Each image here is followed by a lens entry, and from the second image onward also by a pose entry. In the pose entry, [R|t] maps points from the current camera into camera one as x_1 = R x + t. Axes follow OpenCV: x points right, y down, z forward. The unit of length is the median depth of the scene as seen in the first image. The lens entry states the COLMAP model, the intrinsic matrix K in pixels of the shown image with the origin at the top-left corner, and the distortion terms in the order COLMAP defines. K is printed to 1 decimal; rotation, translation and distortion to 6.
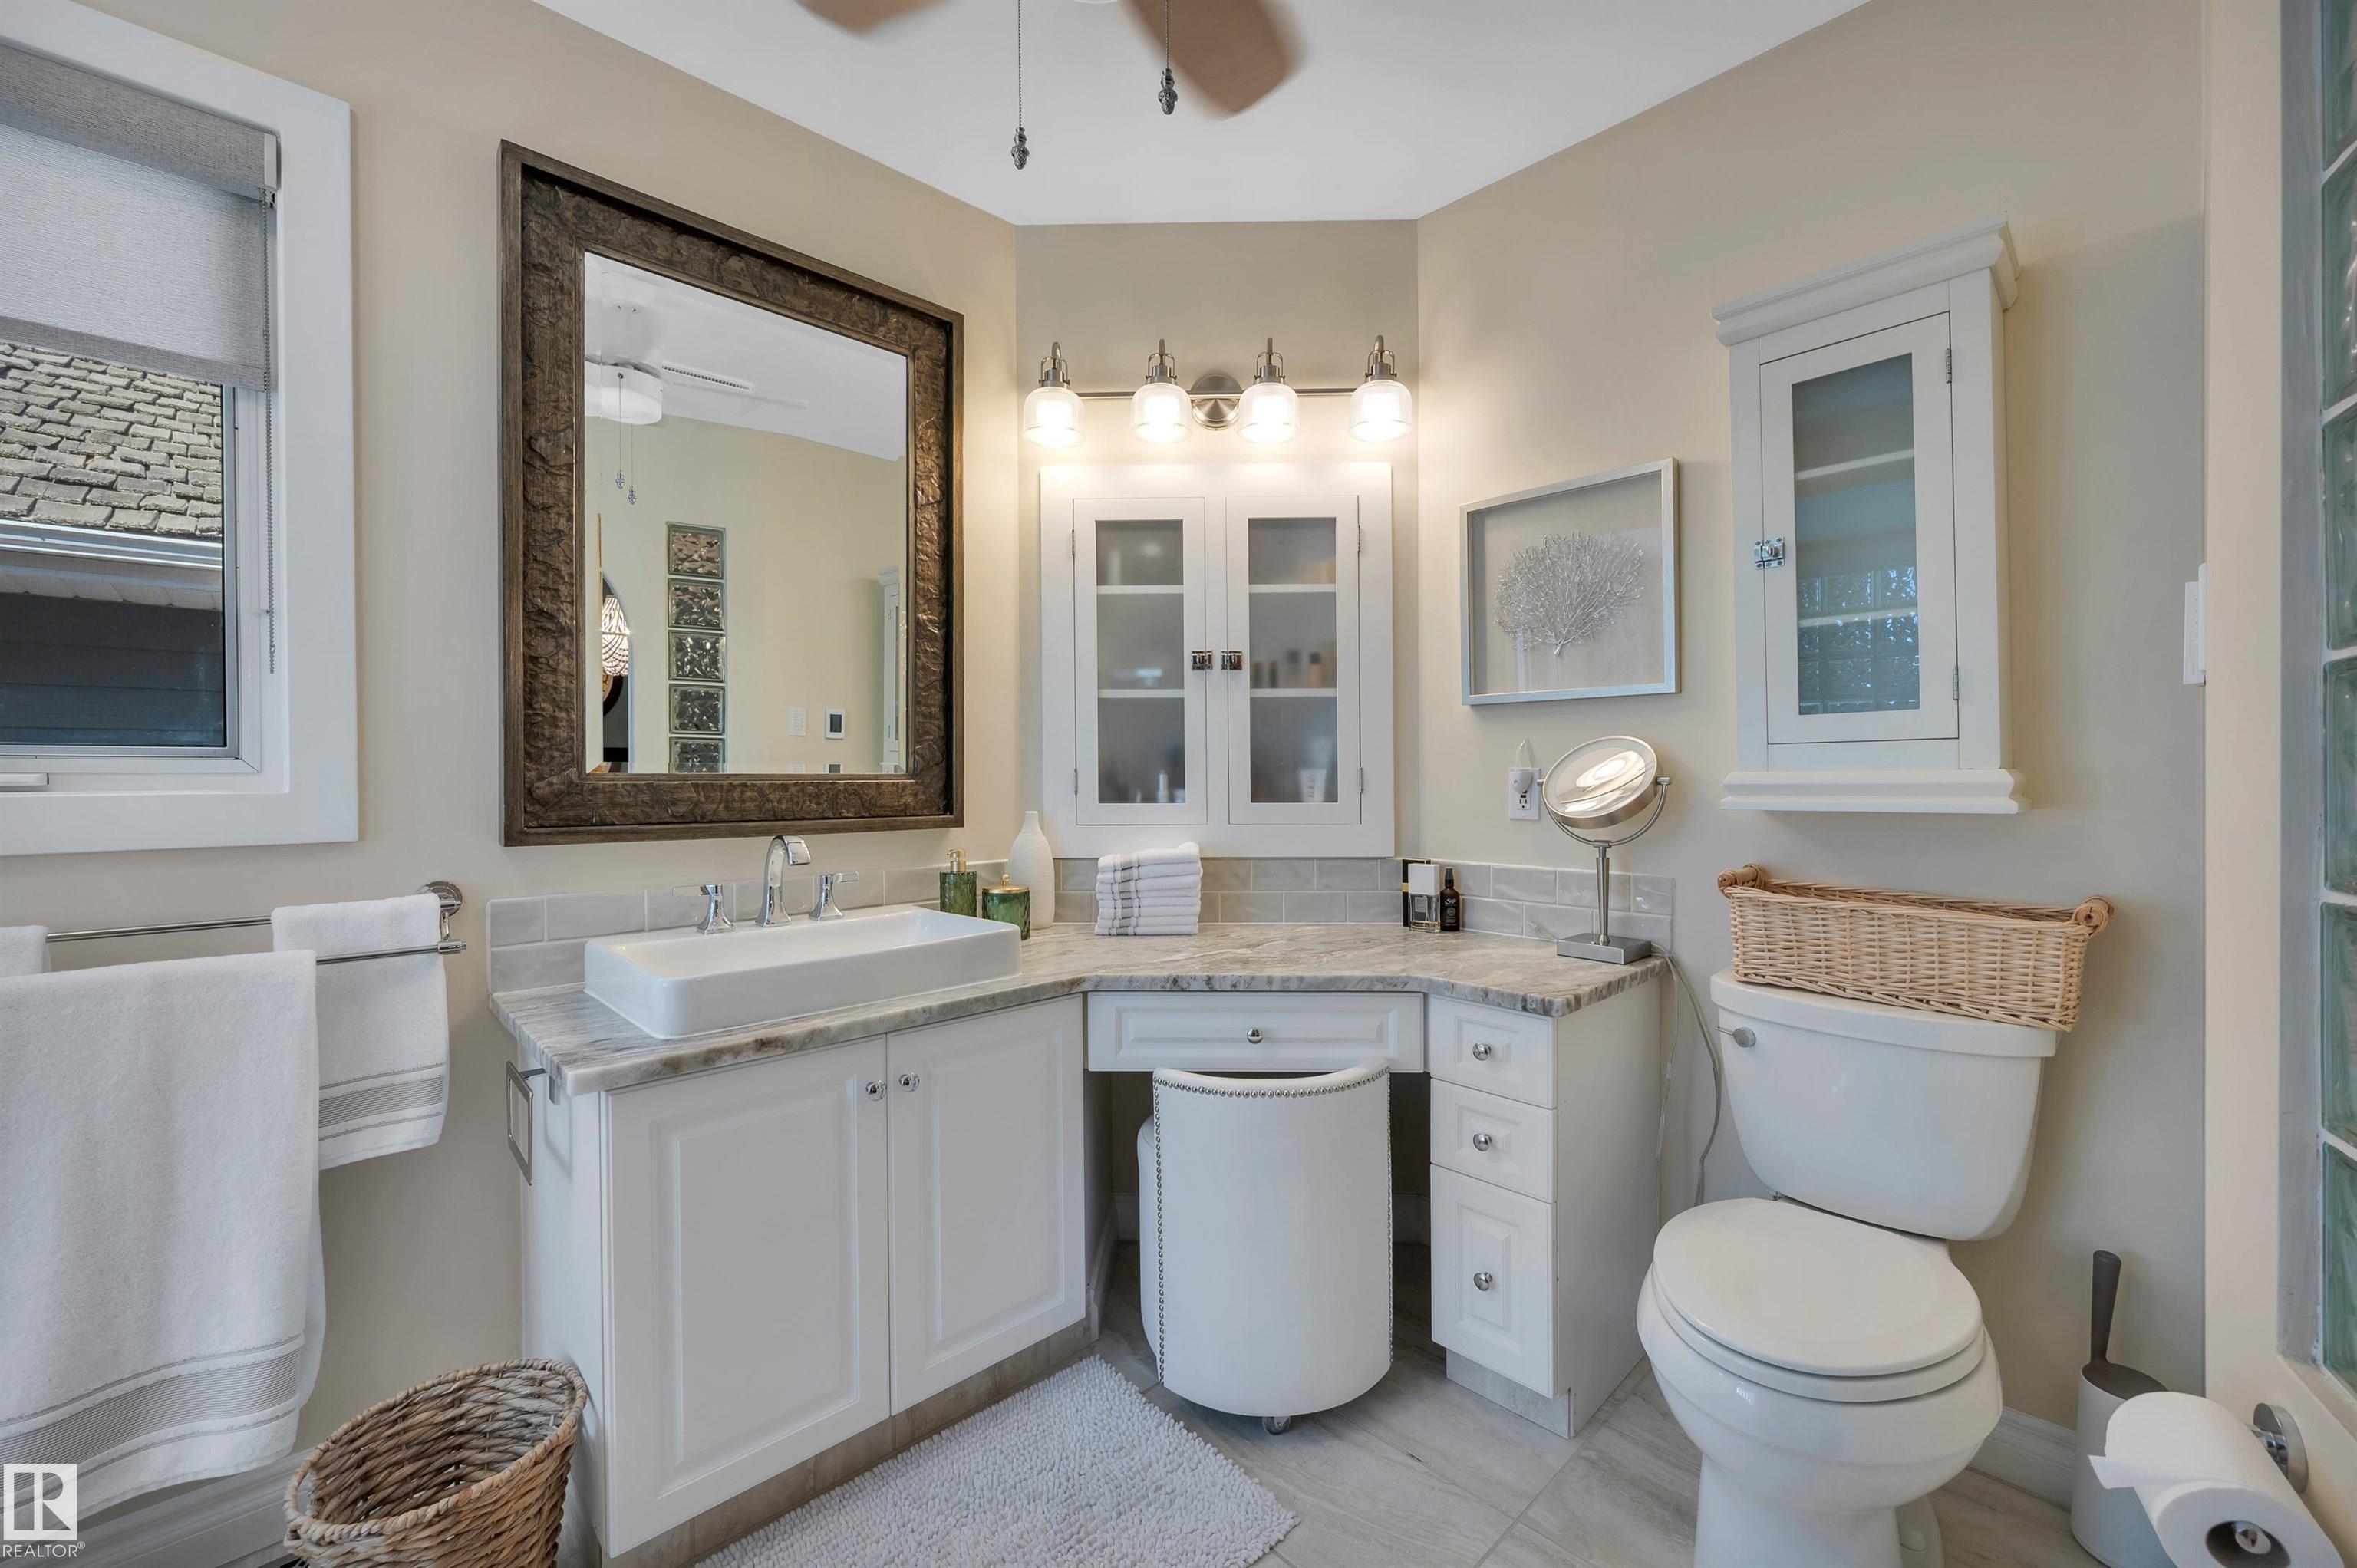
lens RADIAL K [[934.3, 0, 1173.5], [0, 934.3, 782.1], [0, 0, 1]] dist [-0.010308, 0.000056]
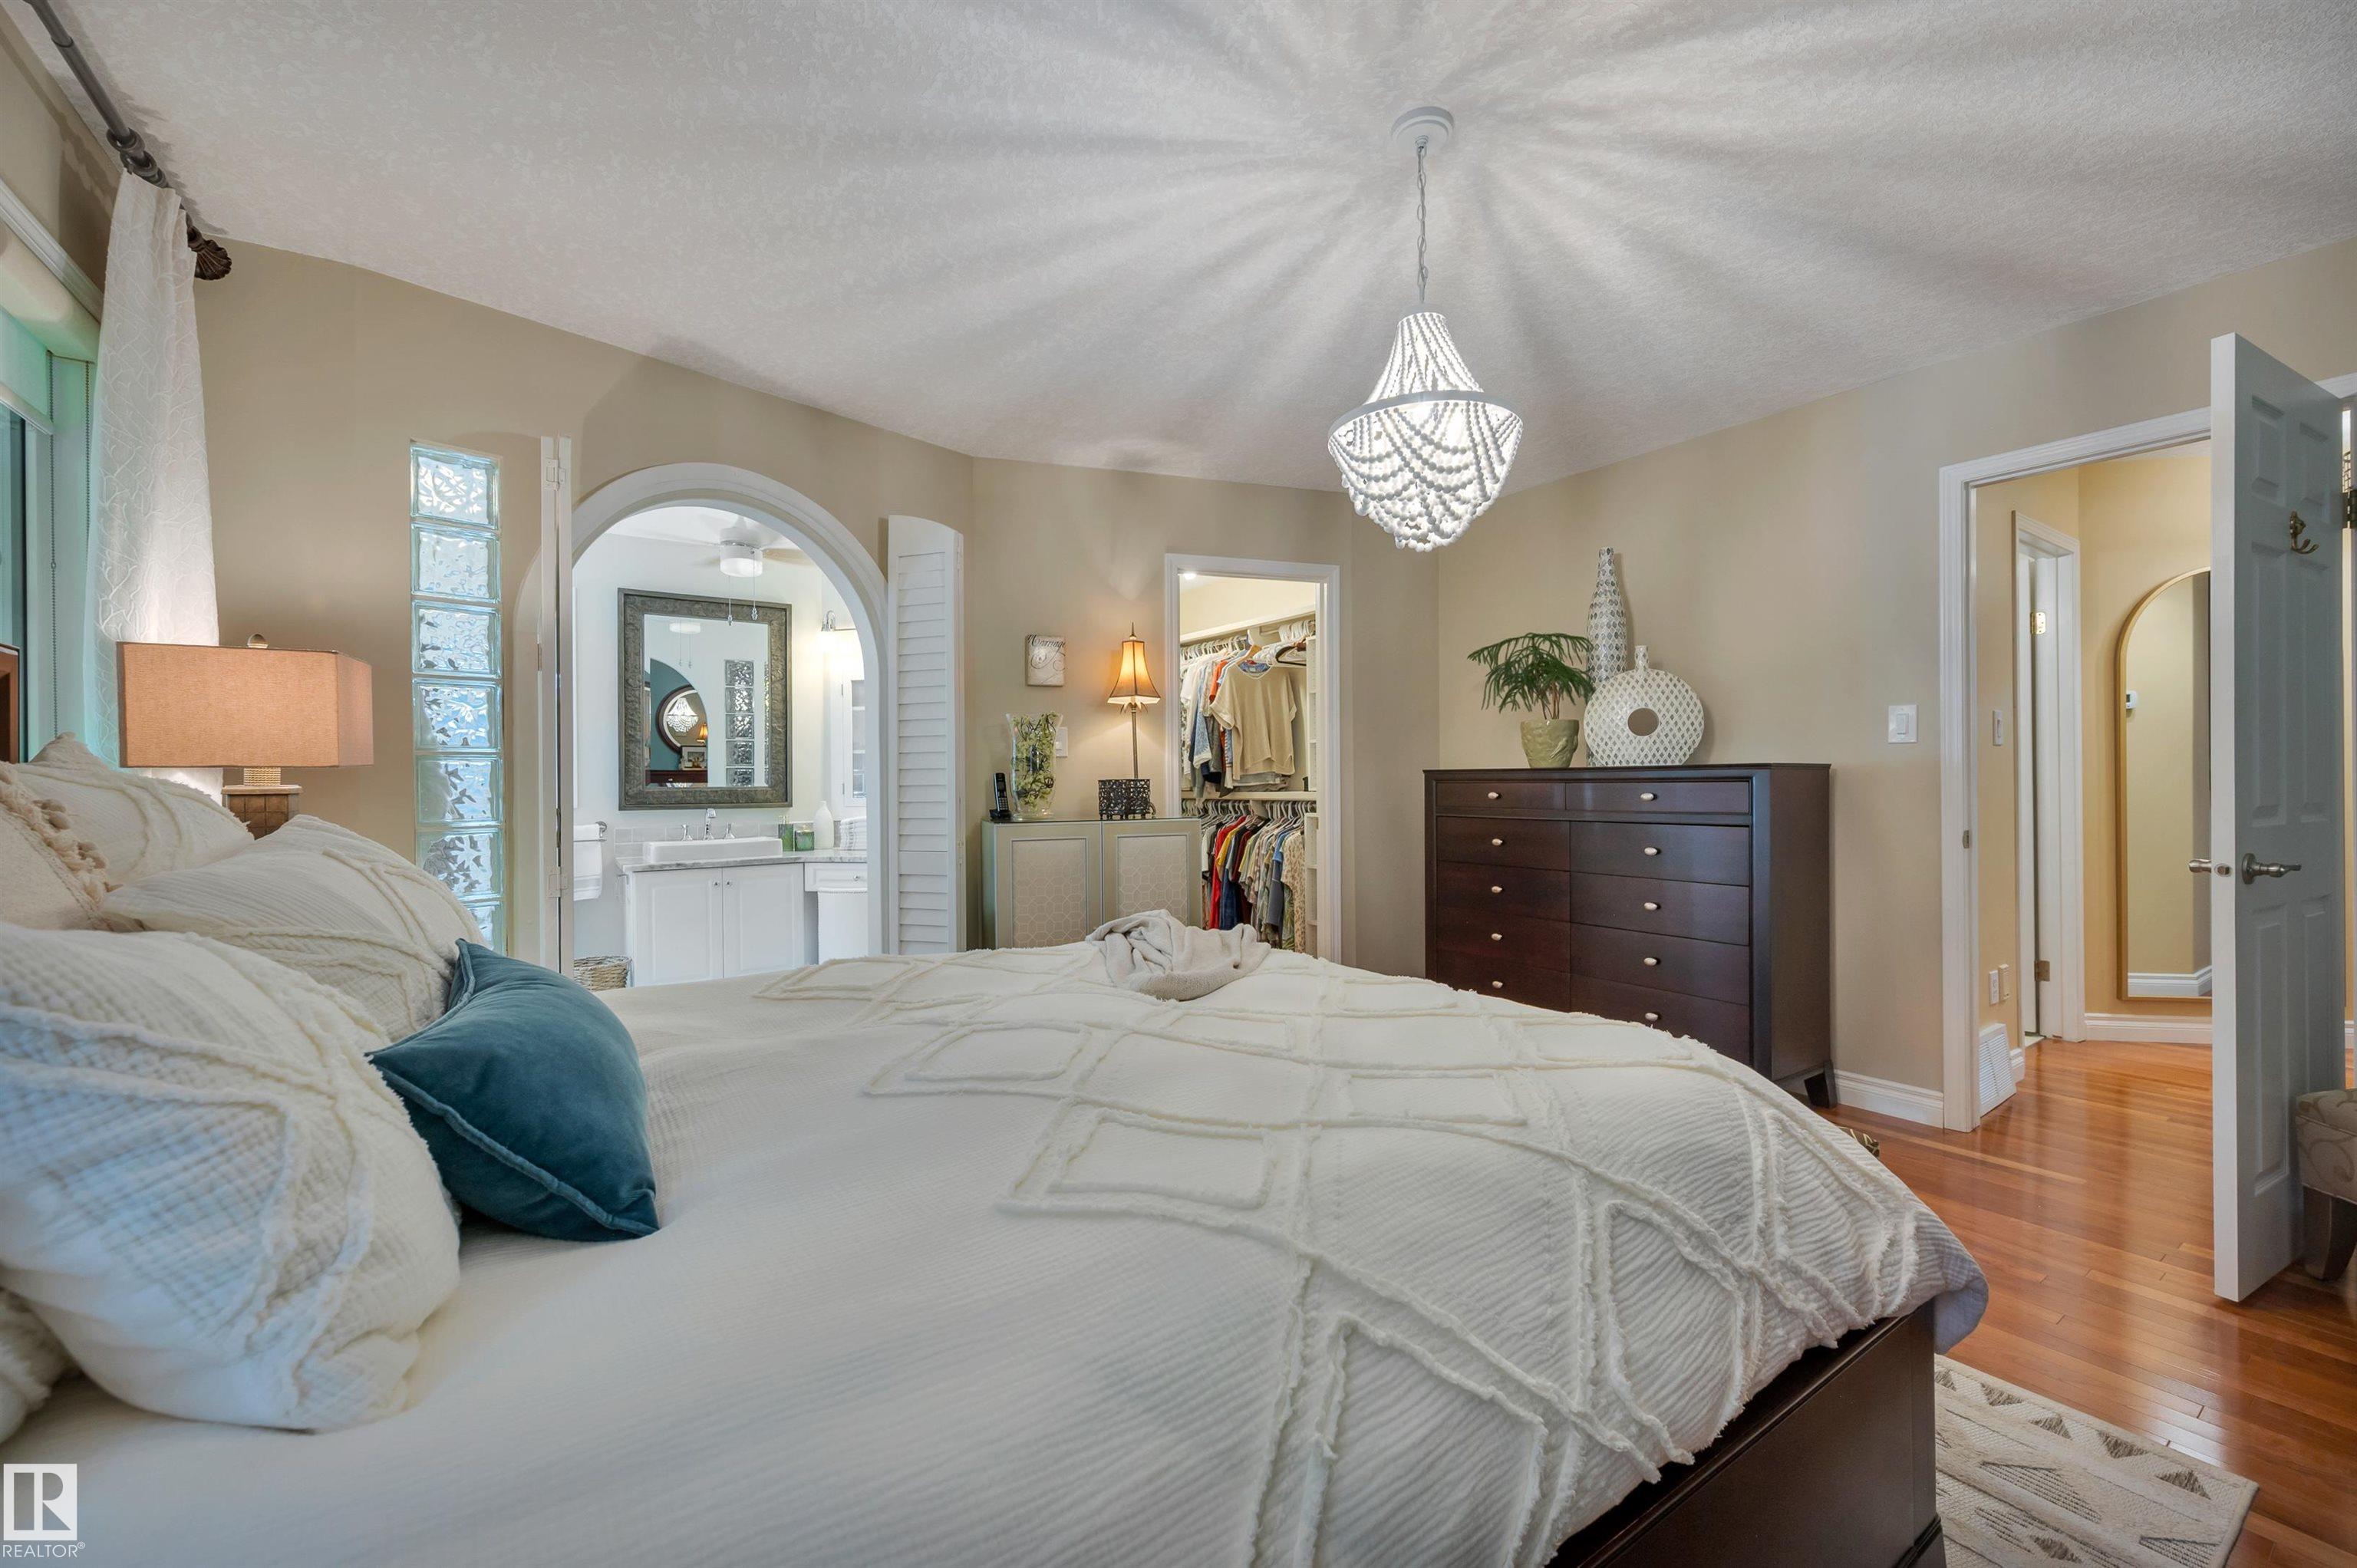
lens RADIAL K [[934.3, 0, 1168.5], [0, 934.3, 780.5], [0, 0, 1]] dist [-0.010308, 0.000056]
pose [[0.984692, -0.008542, -0.174092, 1.521458], [0.006289, 0.999889, -0.013489, 0.019850], [0.174188, 0.012187, 0.984637, -1.630865]]
